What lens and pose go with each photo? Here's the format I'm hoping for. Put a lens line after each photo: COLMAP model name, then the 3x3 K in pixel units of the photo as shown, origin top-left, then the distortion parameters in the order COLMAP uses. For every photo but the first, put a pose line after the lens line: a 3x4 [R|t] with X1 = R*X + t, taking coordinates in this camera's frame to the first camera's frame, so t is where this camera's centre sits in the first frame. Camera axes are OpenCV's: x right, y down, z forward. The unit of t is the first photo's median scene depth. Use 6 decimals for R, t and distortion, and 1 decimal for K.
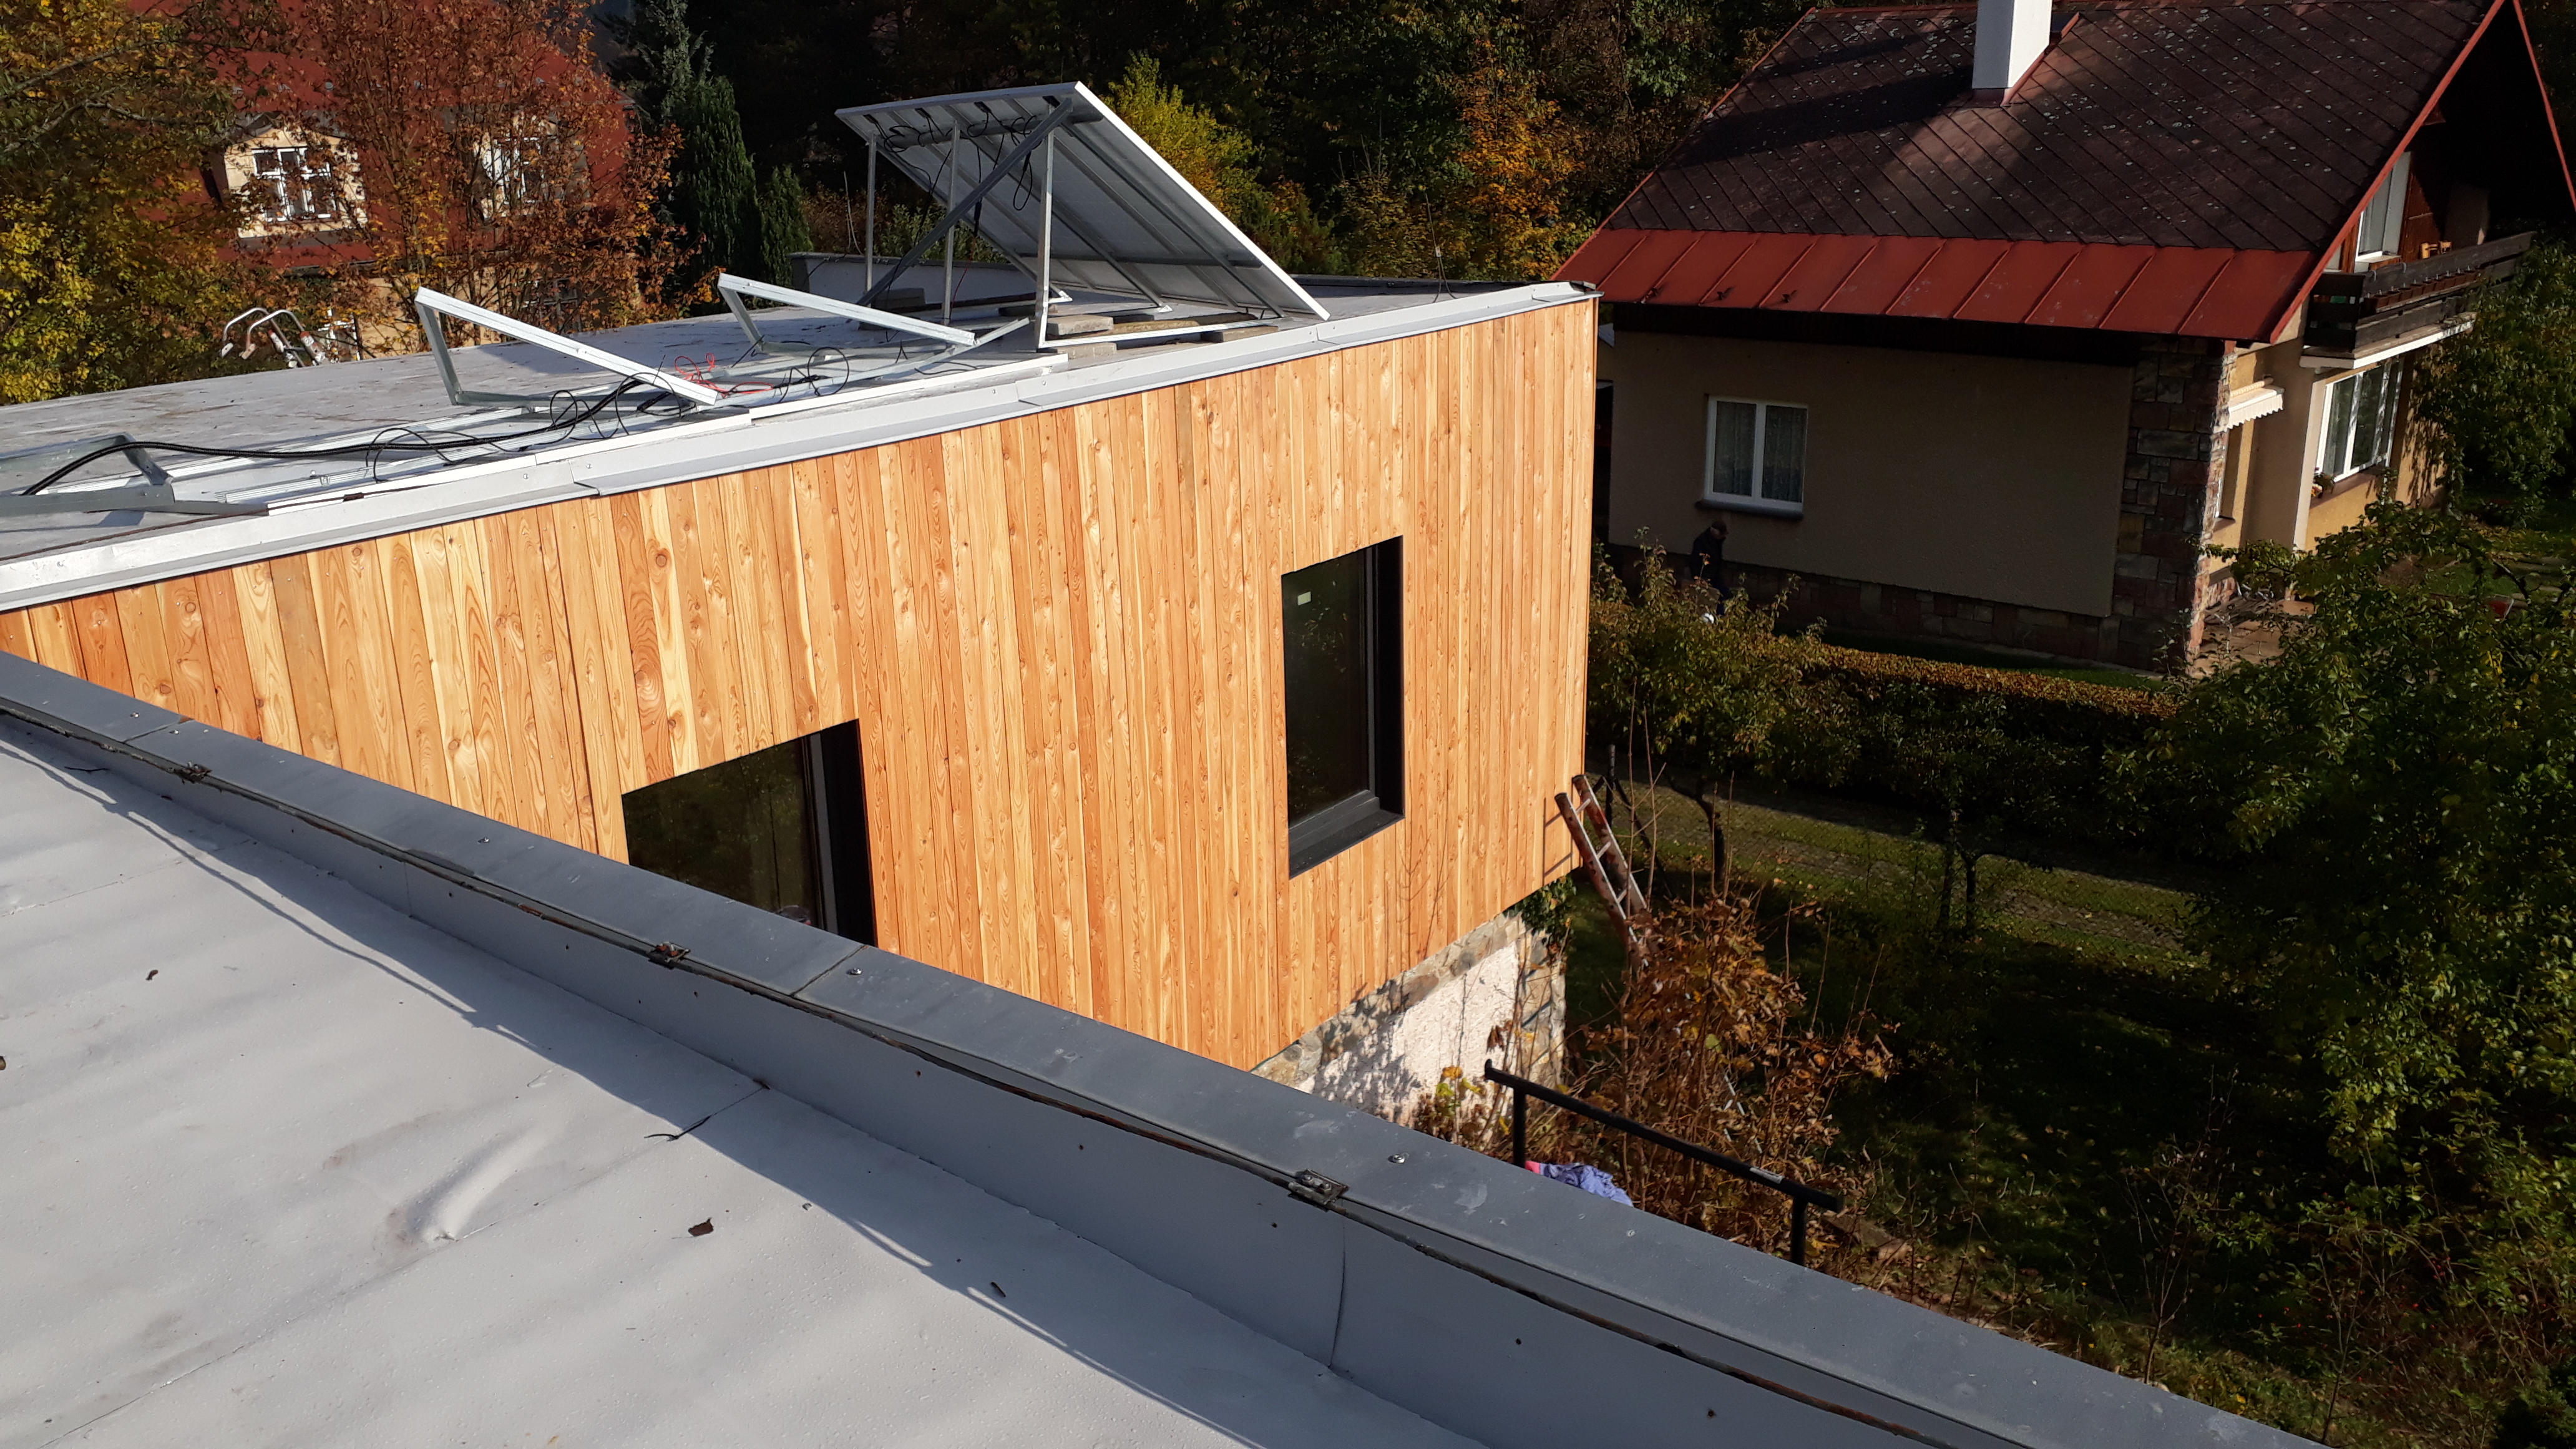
lens RADIAL K [[1992.2, 0, 1289.9], [0, 1992.2, 724.8], [0, 0, 1]] dist [0.061184, -0.052739]
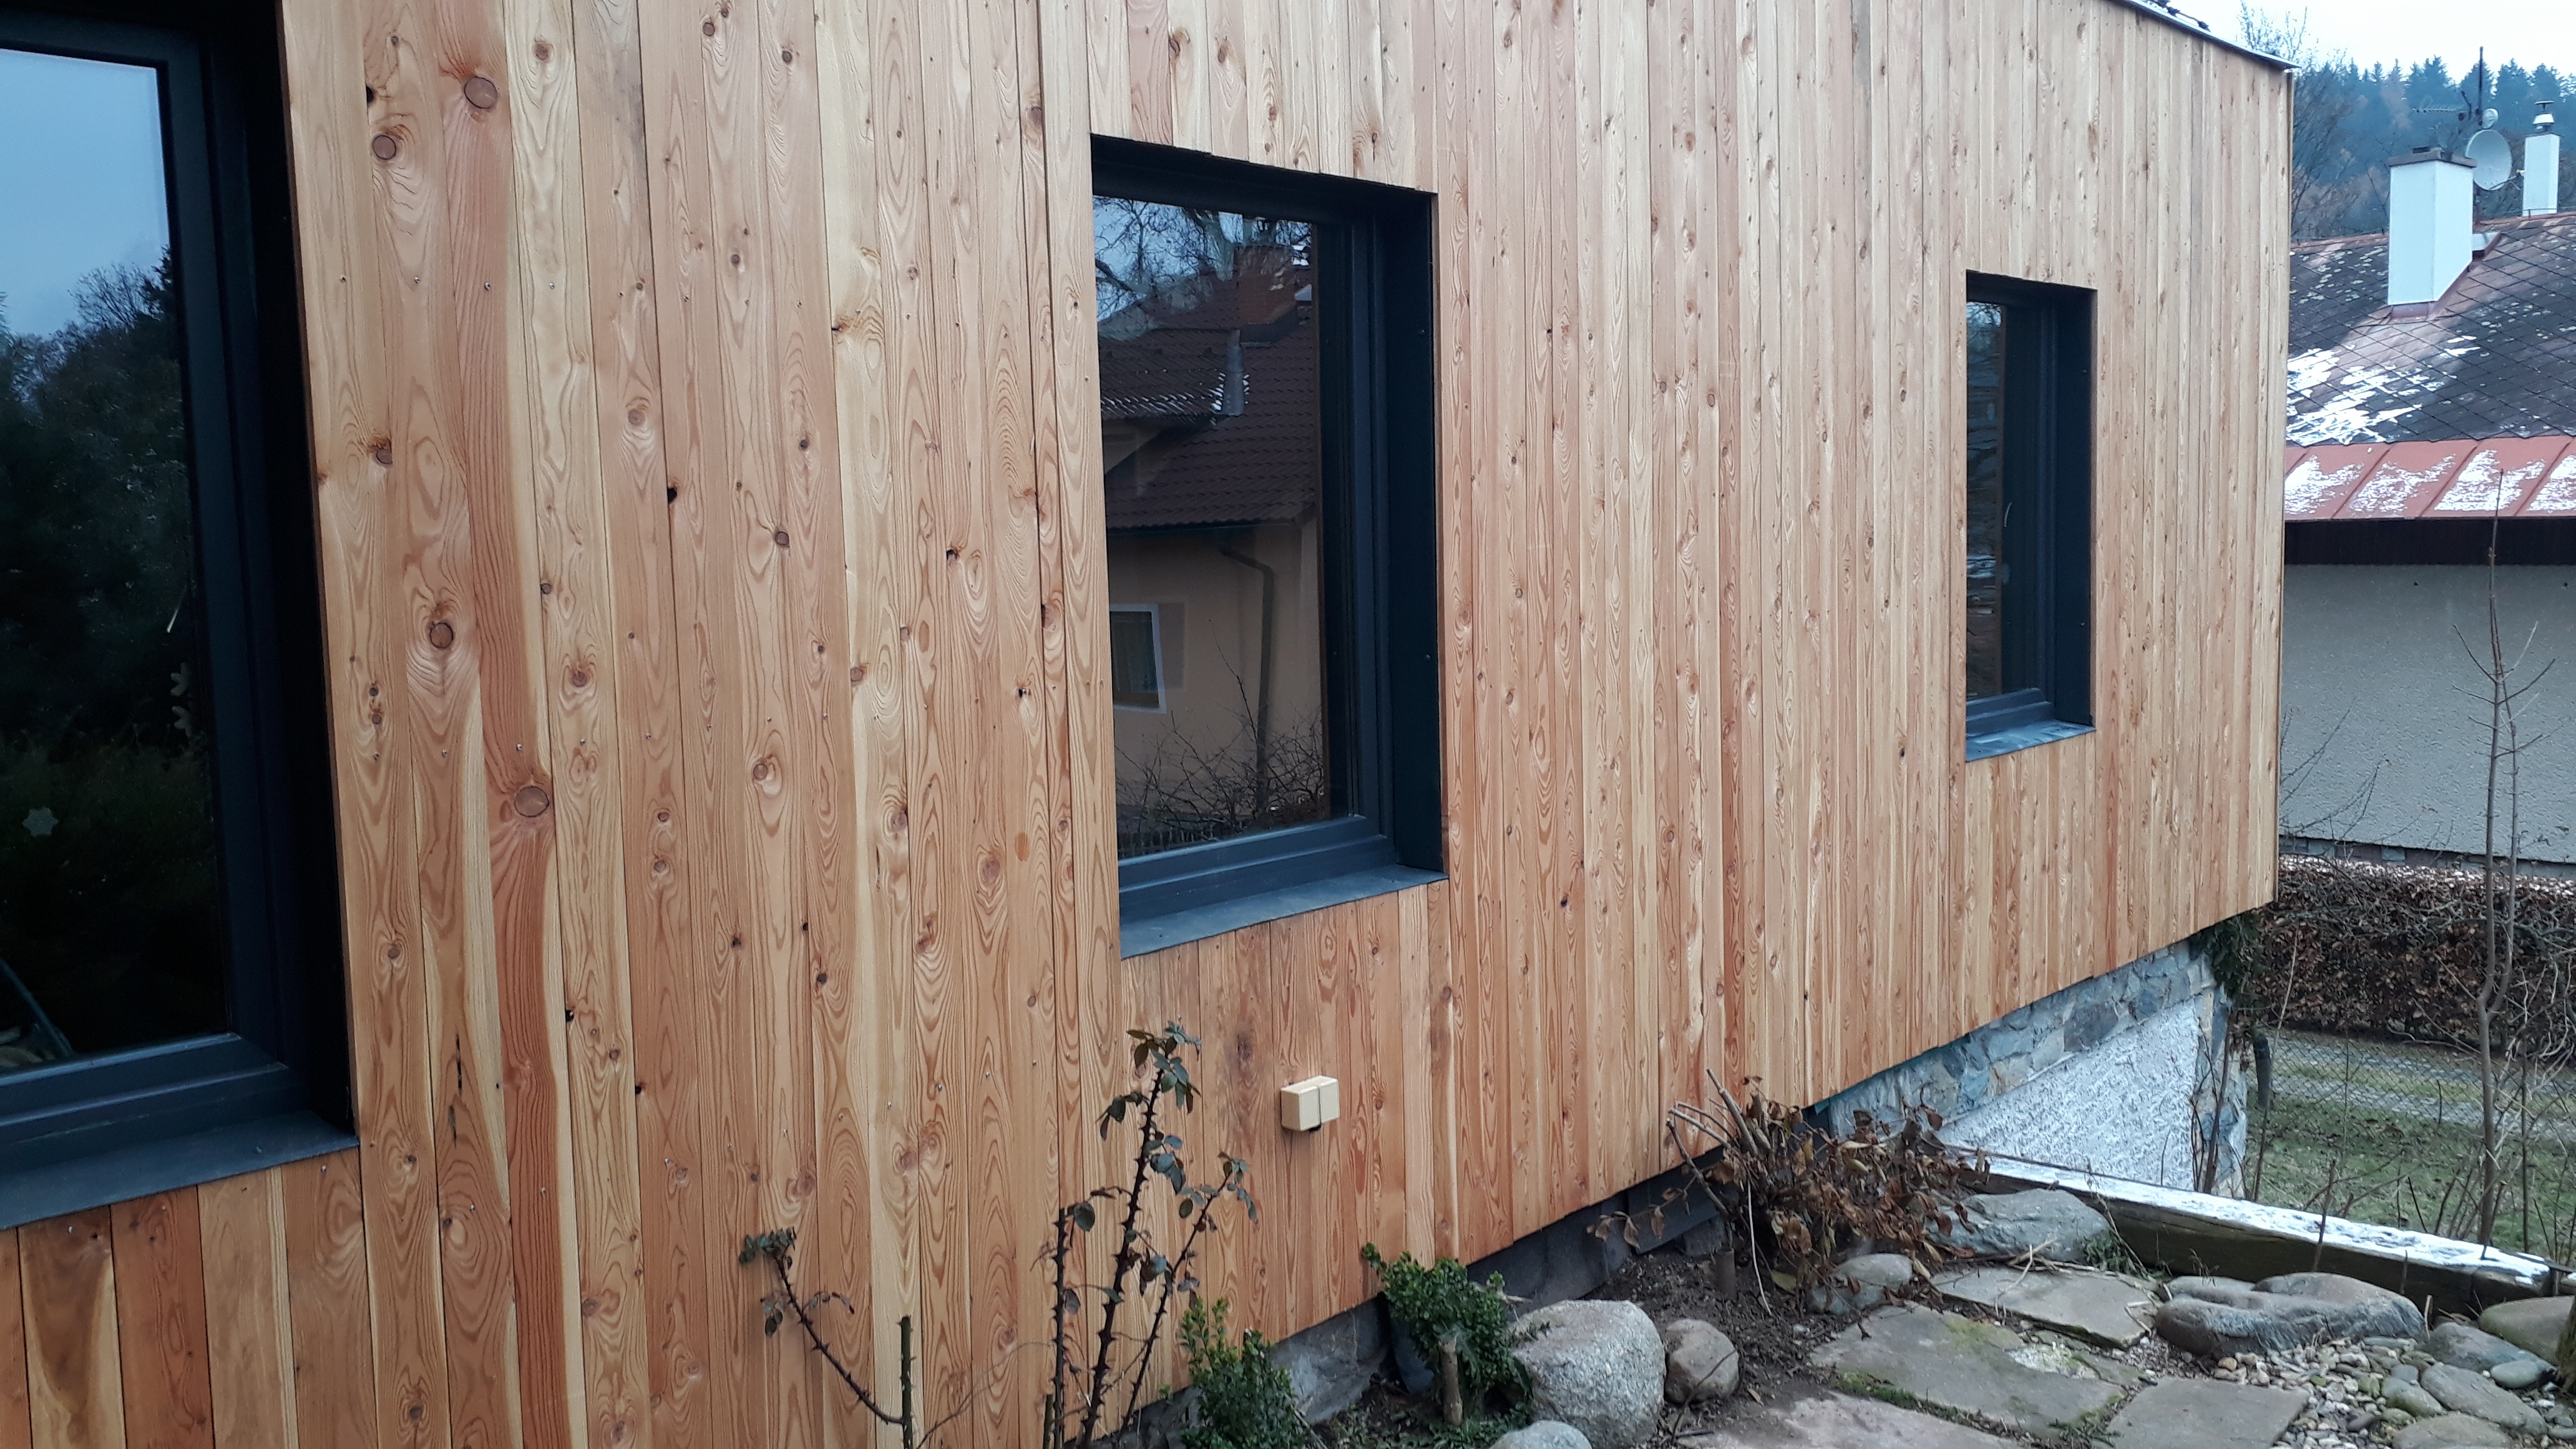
lens RADIAL K [[1992.2, 0, 1283.9], [0, 1992.2, 712.1], [0, 0, 1]] dist [0.061184, -0.052739]
pose [[0.994069, 0.006684, -0.108547, -0.162103], [-0.030338, 0.975529, -0.217767, 0.229072], [0.104435, 0.219769, 0.969946, 0.378946]]
